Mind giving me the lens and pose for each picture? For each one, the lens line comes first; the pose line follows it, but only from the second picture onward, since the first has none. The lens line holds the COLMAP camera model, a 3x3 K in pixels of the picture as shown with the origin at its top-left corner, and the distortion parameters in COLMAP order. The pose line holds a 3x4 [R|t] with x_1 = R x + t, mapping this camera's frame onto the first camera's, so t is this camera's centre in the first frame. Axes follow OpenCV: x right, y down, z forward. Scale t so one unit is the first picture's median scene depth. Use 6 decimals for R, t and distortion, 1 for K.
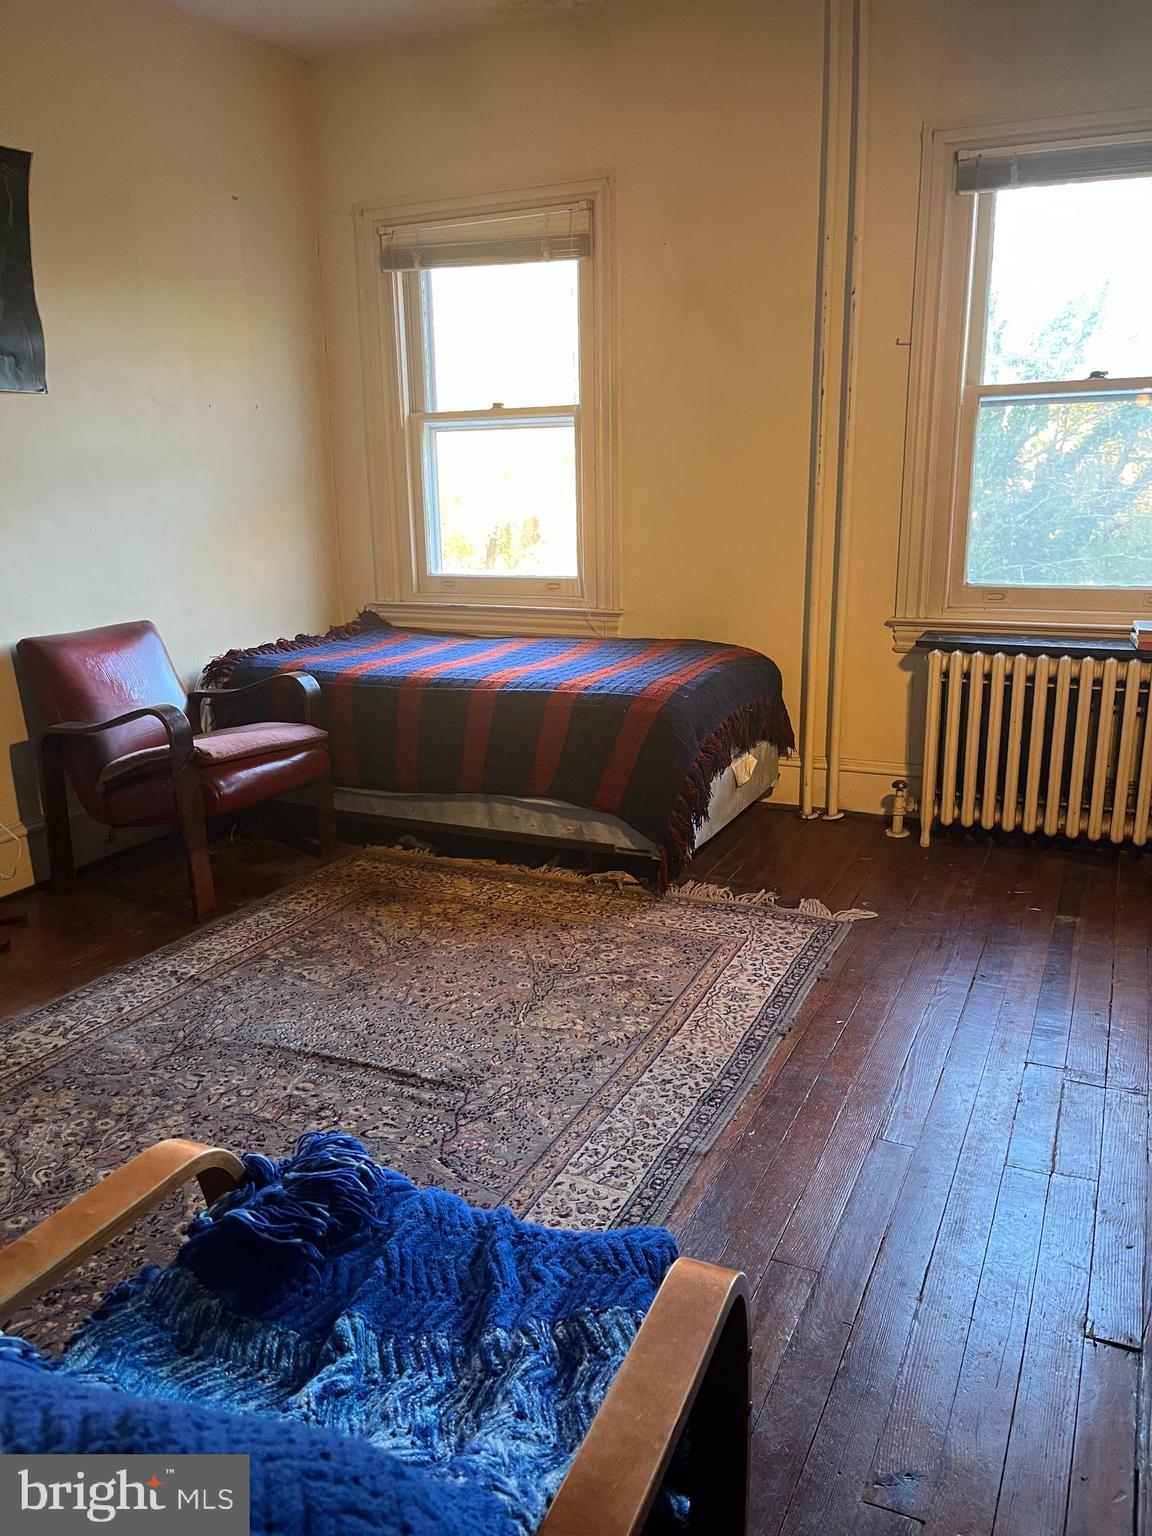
lens RADIAL K [[1156.4, 0, 578.8], [0, 1156.4, 775.3], [0, 0, 1]] dist [0.056465, -0.064883]
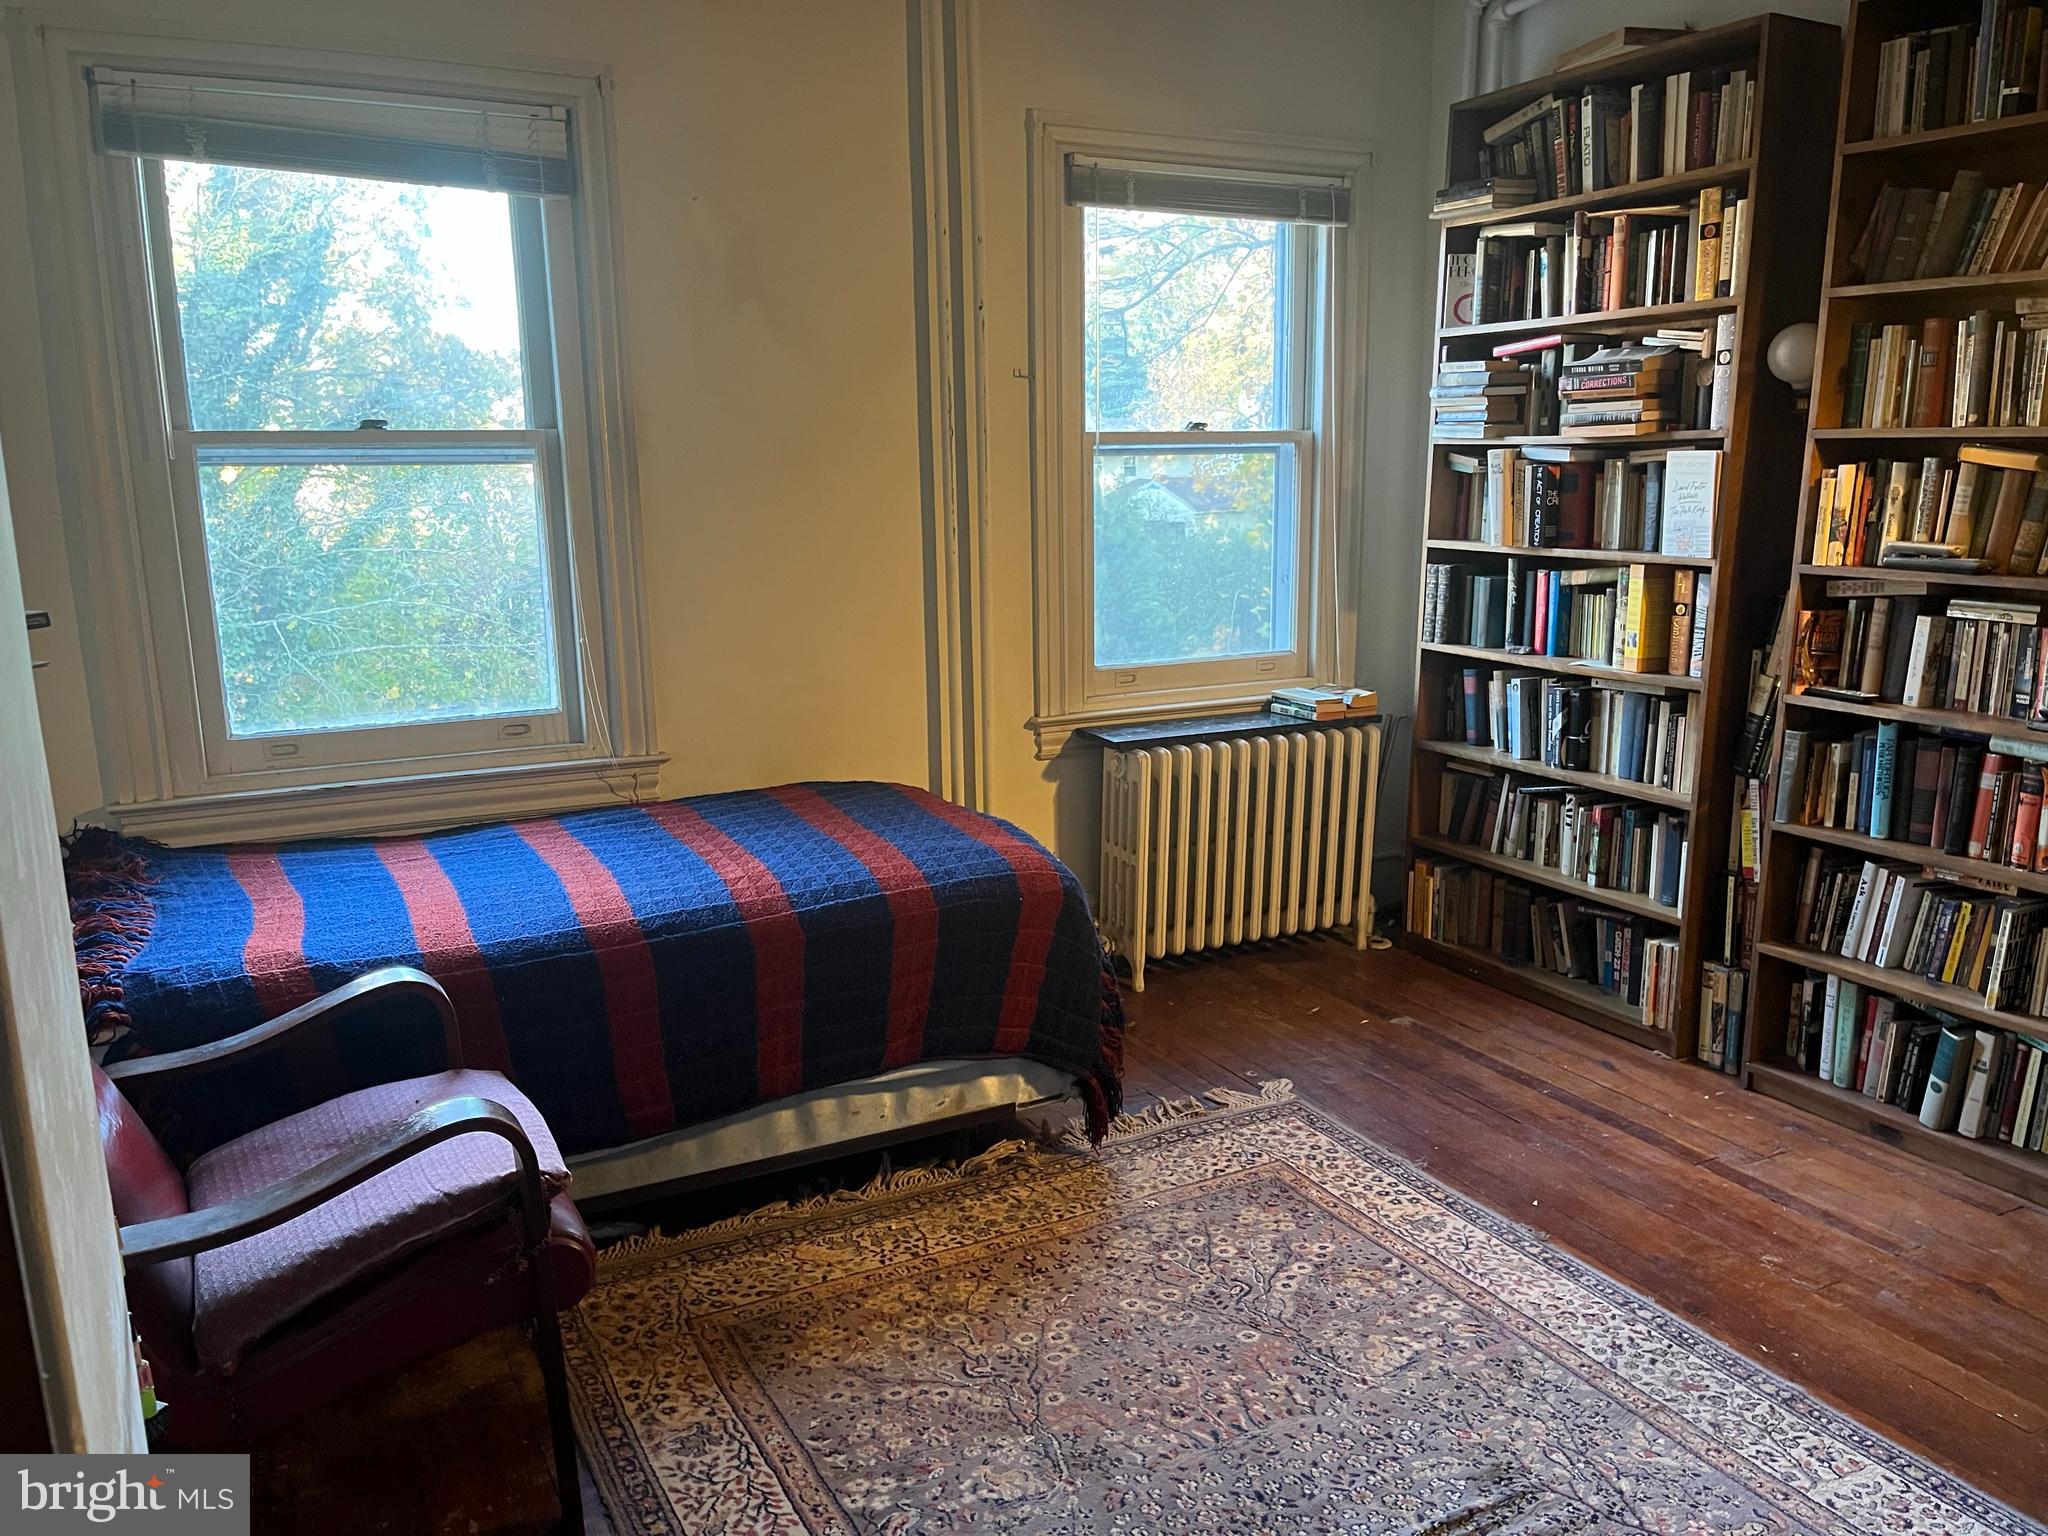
lens RADIAL K [[1541.9, 0, 1038.8], [0, 1541.9, 764.3], [0, 0, 1]] dist [0.056465, -0.064883]
pose [[0.605353, -0.140450, 0.783468, -0.593178], [0.199127, 0.979732, 0.021776, -0.138085], [-0.770646, 0.142828, 0.621051, 0.392286]]
